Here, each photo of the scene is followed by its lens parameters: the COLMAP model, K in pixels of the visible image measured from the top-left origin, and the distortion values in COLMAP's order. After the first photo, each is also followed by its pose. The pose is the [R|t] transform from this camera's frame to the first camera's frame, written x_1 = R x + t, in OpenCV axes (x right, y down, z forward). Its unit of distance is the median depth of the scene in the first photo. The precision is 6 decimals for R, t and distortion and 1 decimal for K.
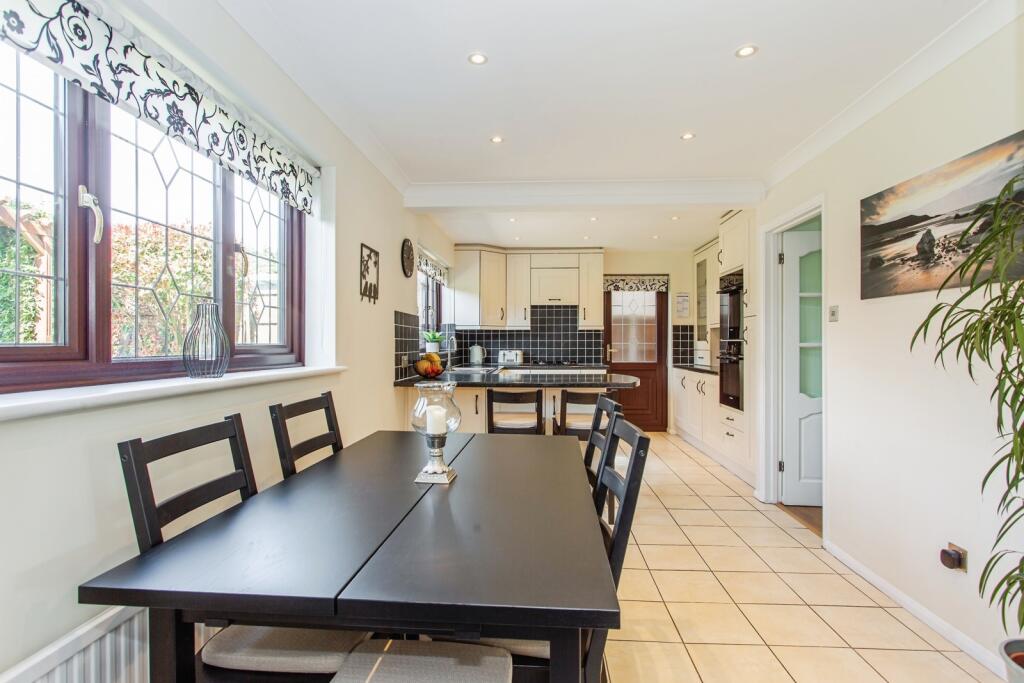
lens RADIAL K [[510.9, 0, 512.0], [0, 510.9, 341.5], [0, 0, 1]] dist [-0.000879, -0.000128]
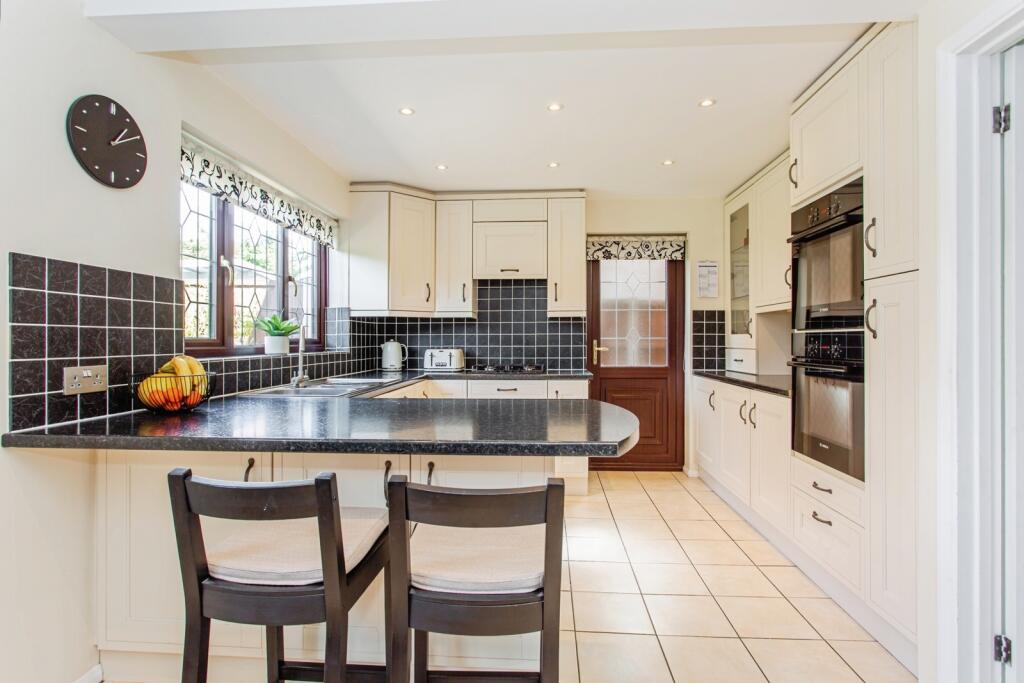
lens RADIAL K [[510.9, 0, 512.0], [0, 510.9, 341.5], [0, 0, 1]] dist [-0.000879, -0.000128]
pose [[0.999977, -0.001031, -0.006675, 0.088084], [0.001083, 0.999970, 0.007734, 0.002711], [0.006667, -0.007741, 0.999948, 0.345827]]
